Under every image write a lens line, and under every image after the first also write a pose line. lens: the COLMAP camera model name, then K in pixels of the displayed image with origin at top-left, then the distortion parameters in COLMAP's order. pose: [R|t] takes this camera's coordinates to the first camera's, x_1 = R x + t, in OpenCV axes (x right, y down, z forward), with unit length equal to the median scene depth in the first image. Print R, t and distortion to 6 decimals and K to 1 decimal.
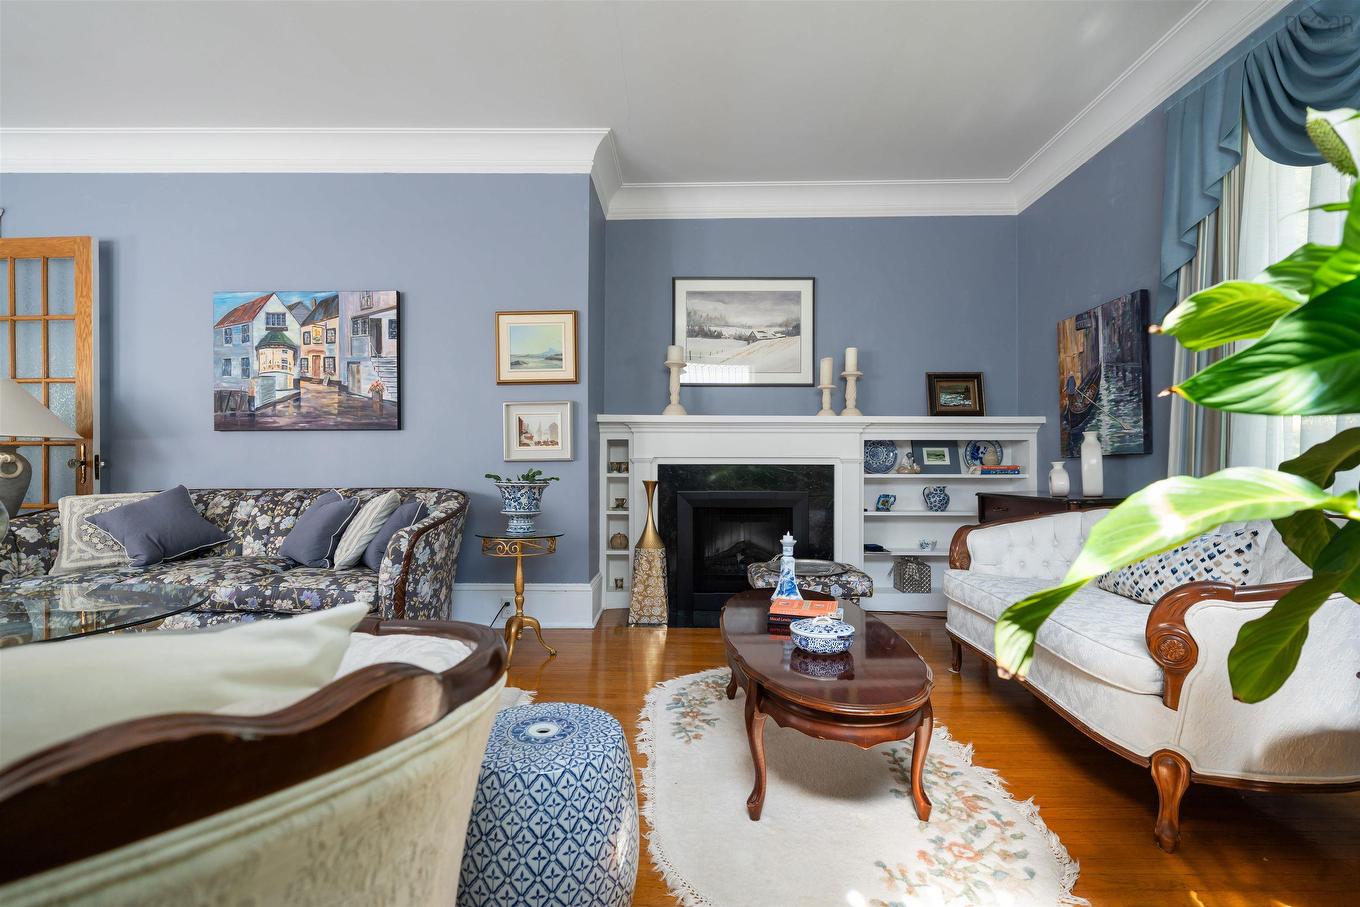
lens RADIAL K [[606.7, 0, 680.6], [0, 606.7, 465.0], [0, 0, 1]] dist [0.000599, -0.000510]
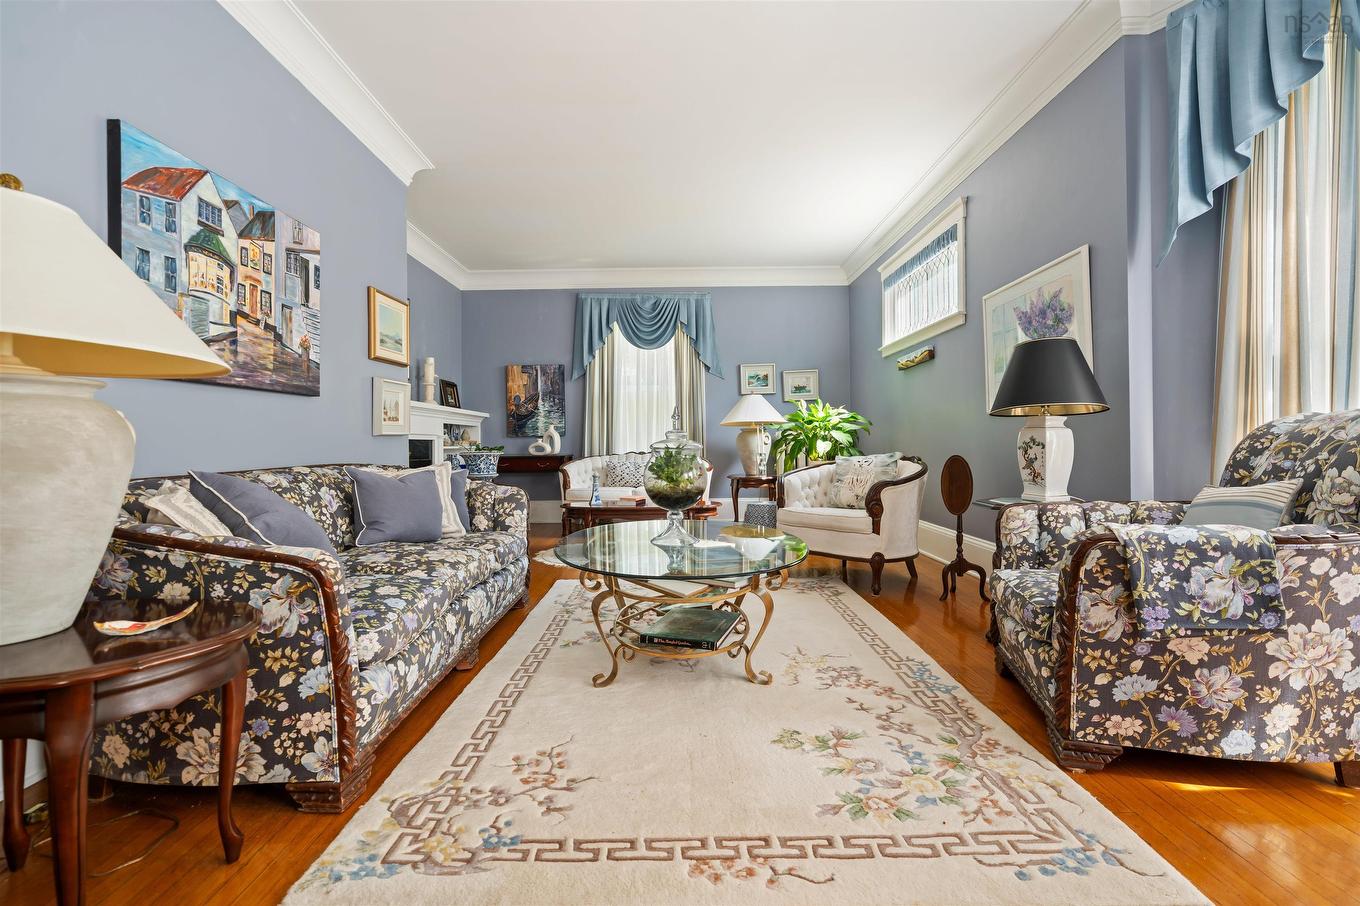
lens RADIAL K [[606.7, 0, 676.0], [0, 606.7, 445.8], [0, 0, 1]] dist [0.000599, -0.000510]
pose [[-0.008112, -0.005595, 0.999951, -1.323232], [0.007984, 0.999952, 0.005660, 0.009758], [-0.999935, 0.008030, -0.008067, 0.508109]]
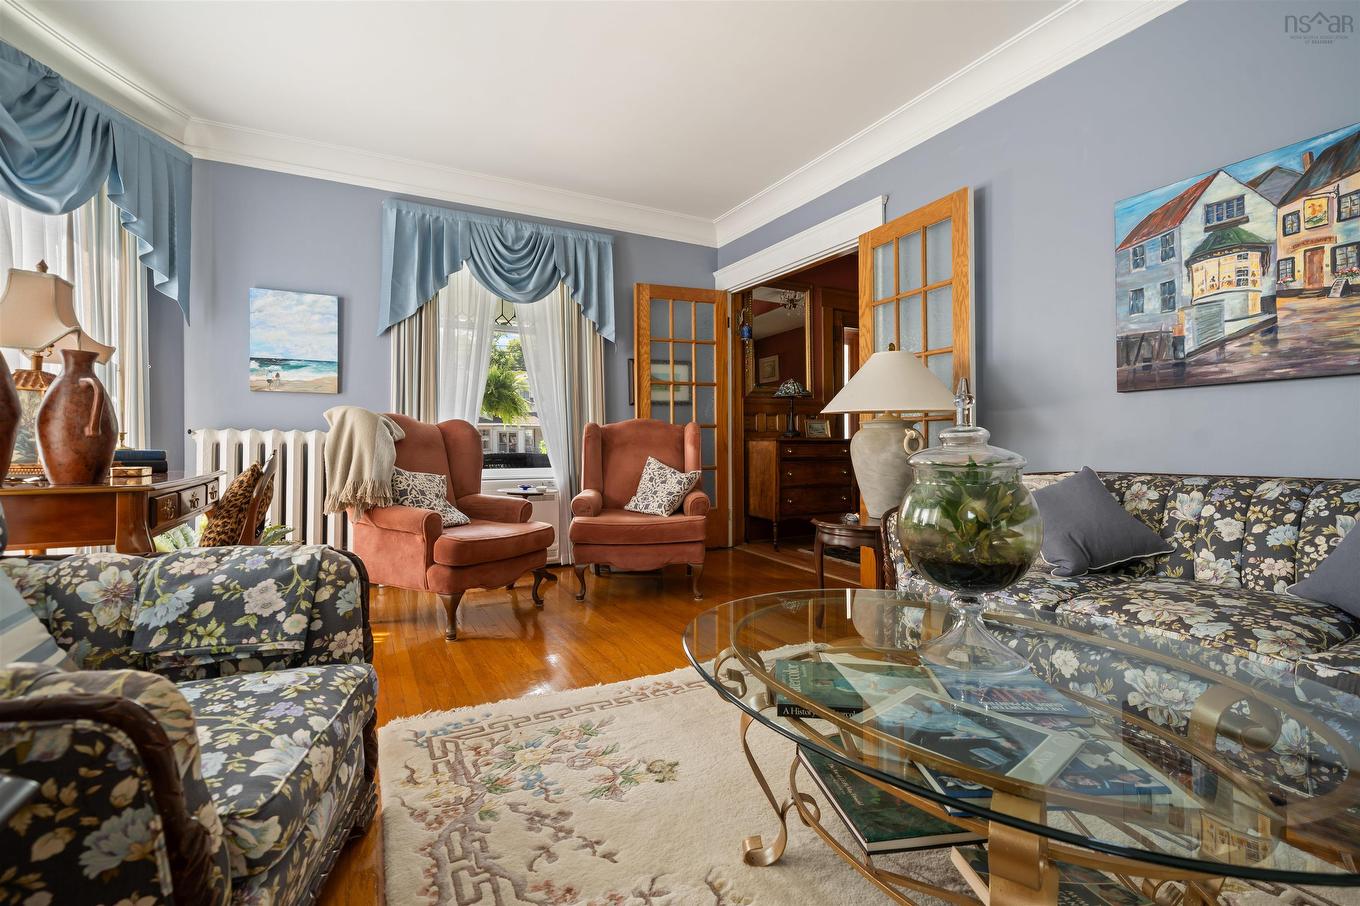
lens RADIAL K [[606.7, 0, 672.7], [0, 606.7, 440.8], [0, 0, 1]] dist [0.000599, -0.000510]
pose [[0.465274, -0.007471, -0.885135, -0.374313], [0.001951, 0.999971, -0.007414, 0.005776], [0.885165, 0.001723, 0.465275, 0.190981]]
